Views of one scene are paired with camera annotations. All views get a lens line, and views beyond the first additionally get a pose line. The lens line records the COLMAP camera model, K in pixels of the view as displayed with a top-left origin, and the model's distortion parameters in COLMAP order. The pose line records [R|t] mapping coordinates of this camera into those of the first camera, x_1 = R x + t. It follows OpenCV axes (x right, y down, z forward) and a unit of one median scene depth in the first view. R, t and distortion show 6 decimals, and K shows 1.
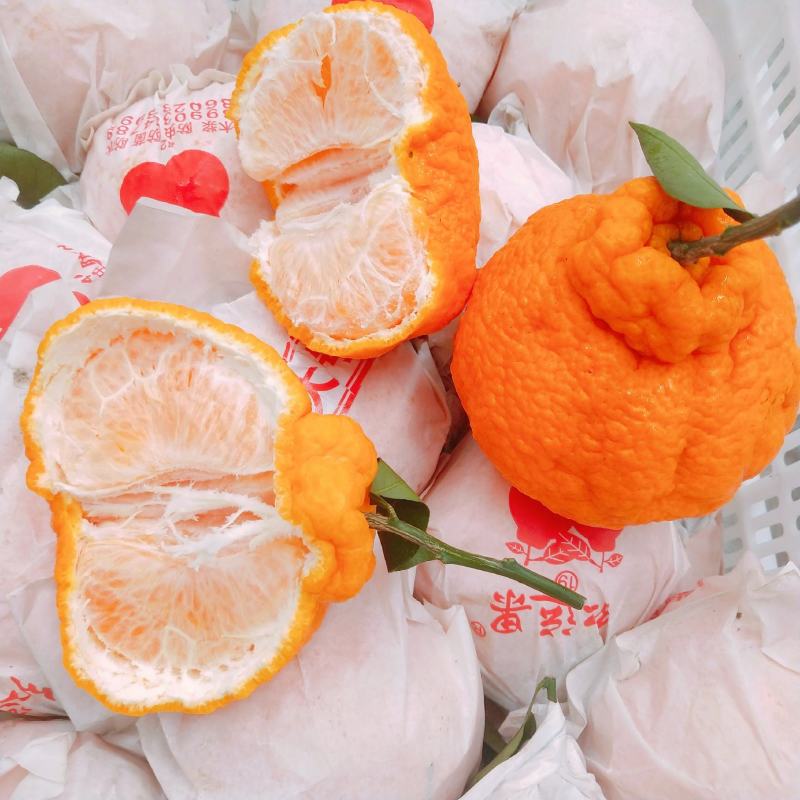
lens RADIAL K [[765.0, 0, 400.0], [0, 765.0, 400.0], [0, 0, 1]] dist [-0.045377, -0.006762]
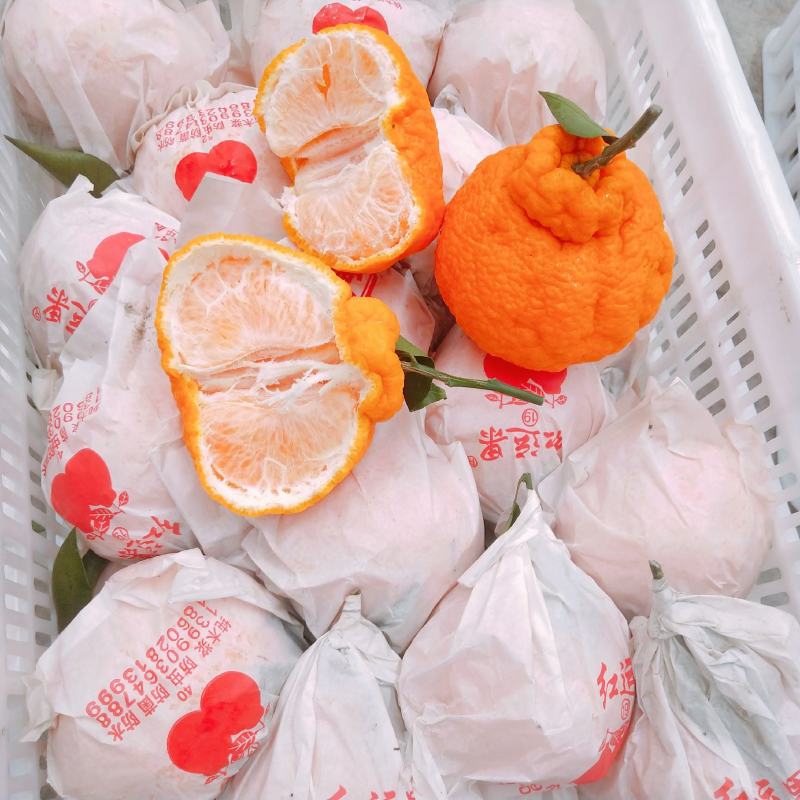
lens RADIAL K [[735.8, 0, 400.0], [0, 735.8, 400.0], [0, 0, 1]] dist [-0.057555, -0.016571]
pose [[0.991932, -0.106141, 0.069319, -0.126604], [0.105959, 0.994350, 0.006306, 0.190134], [-0.069596, 0.001090, 0.997575, -0.390764]]
